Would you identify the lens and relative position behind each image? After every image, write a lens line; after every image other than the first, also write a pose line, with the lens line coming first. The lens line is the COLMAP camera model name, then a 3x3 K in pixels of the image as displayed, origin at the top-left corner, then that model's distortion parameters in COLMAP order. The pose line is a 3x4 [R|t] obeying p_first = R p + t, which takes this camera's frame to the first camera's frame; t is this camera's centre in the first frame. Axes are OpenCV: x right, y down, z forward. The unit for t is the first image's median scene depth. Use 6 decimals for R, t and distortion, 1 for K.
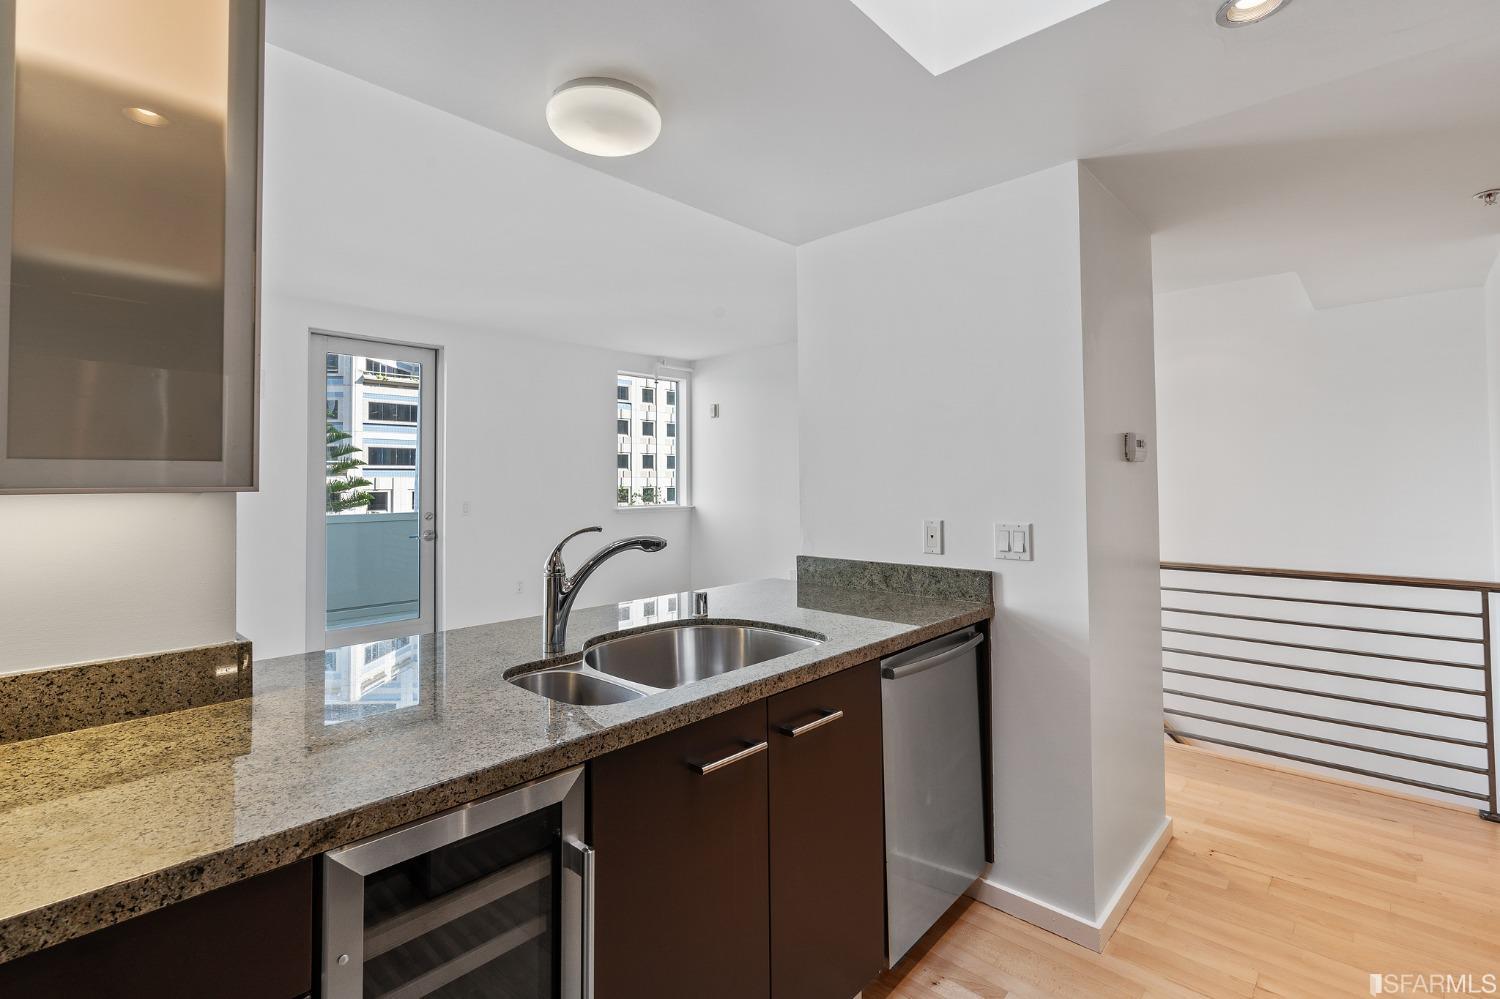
lens RADIAL K [[684.1, 0, 760.7], [0, 684.1, 463.4], [0, 0, 1]] dist [0.000035, -0.000197]
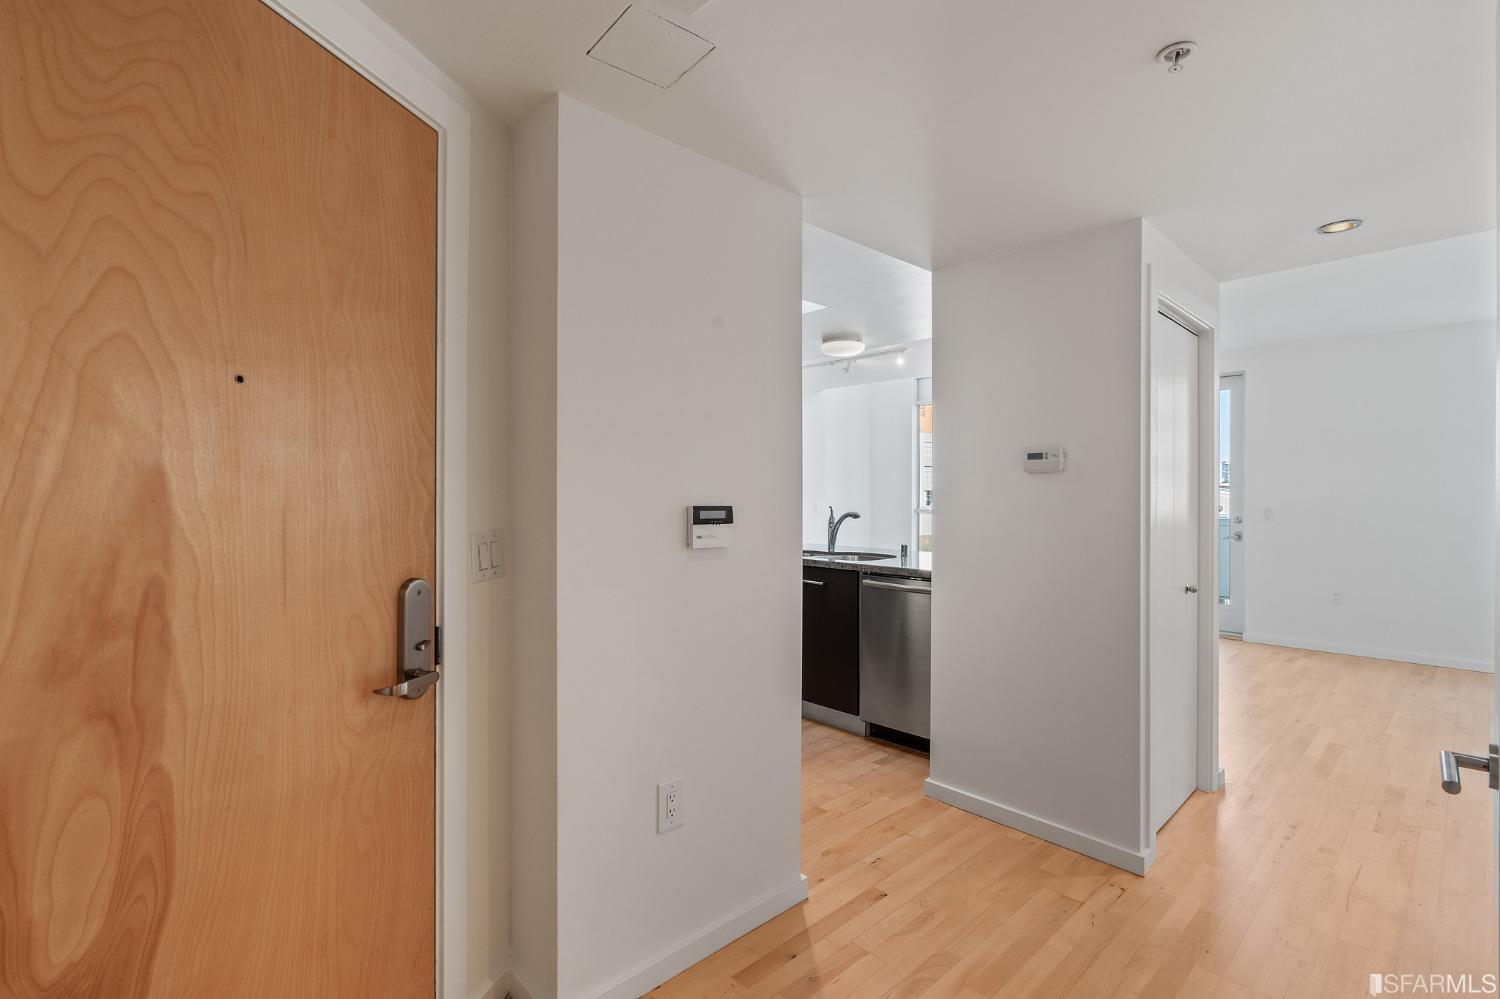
lens RADIAL K [[691.4, 0, 750.0], [0, 691.4, 499.5], [0, 0, 1]] dist [-0.002556, 0.000319]
pose [[-0.074343, 0.016111, -0.997103, 1.456665], [0.023440, 0.999621, 0.014404, 0.015847], [0.996957, -0.022301, -0.074692, 0.524687]]
